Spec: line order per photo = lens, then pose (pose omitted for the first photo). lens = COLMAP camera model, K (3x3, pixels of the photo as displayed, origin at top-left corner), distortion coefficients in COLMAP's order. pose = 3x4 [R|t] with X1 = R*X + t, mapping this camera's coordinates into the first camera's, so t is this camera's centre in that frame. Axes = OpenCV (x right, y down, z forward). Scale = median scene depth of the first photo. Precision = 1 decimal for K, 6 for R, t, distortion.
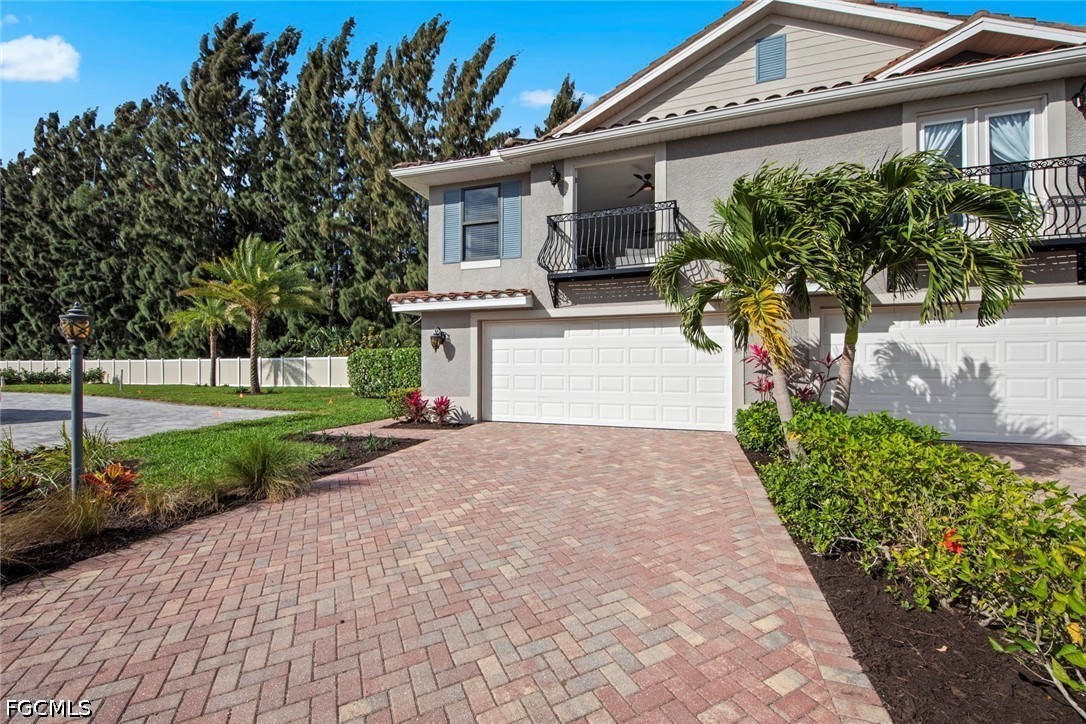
lens RADIAL K [[433.0, 0, 555.5], [0, 433.0, 350.0], [0, 0, 1]] dist [-0.000178, -0.007582]
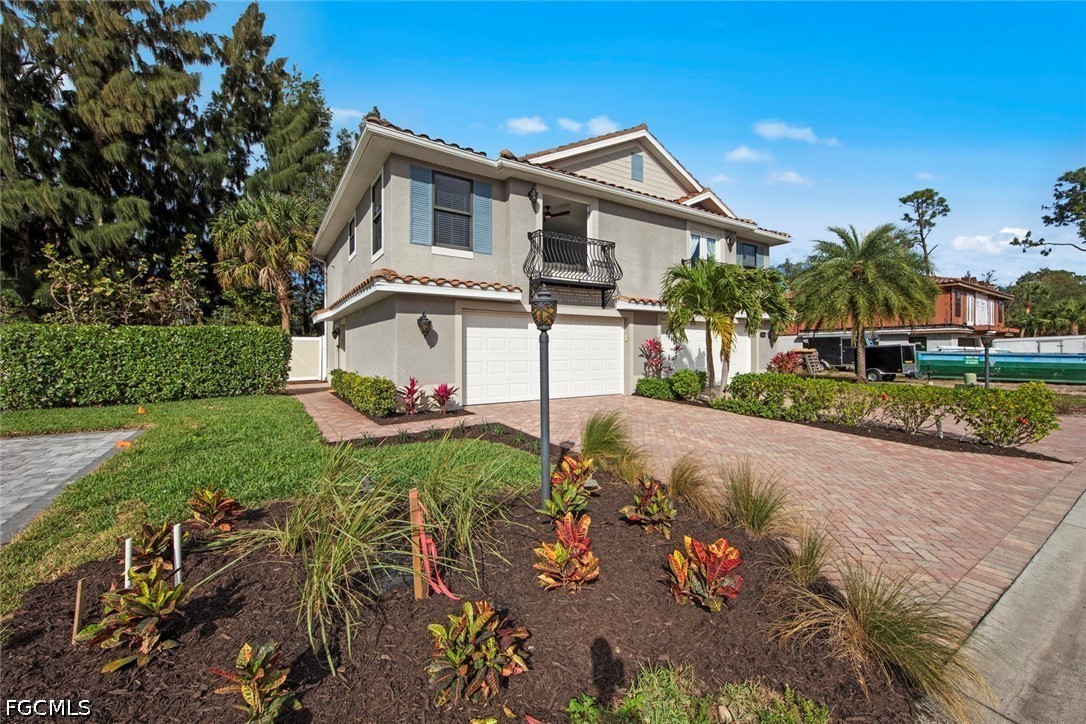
lens RADIAL K [[433.0, 0, 555.5], [0, 433.0, 350.0], [0, 0, 1]] dist [-0.000178, -0.007582]
pose [[0.591836, 0.000335, 0.806058, -0.913593], [-0.016900, 0.999785, 0.011993, 0.013704], [-0.805881, -0.020720, 0.591715, 0.219076]]
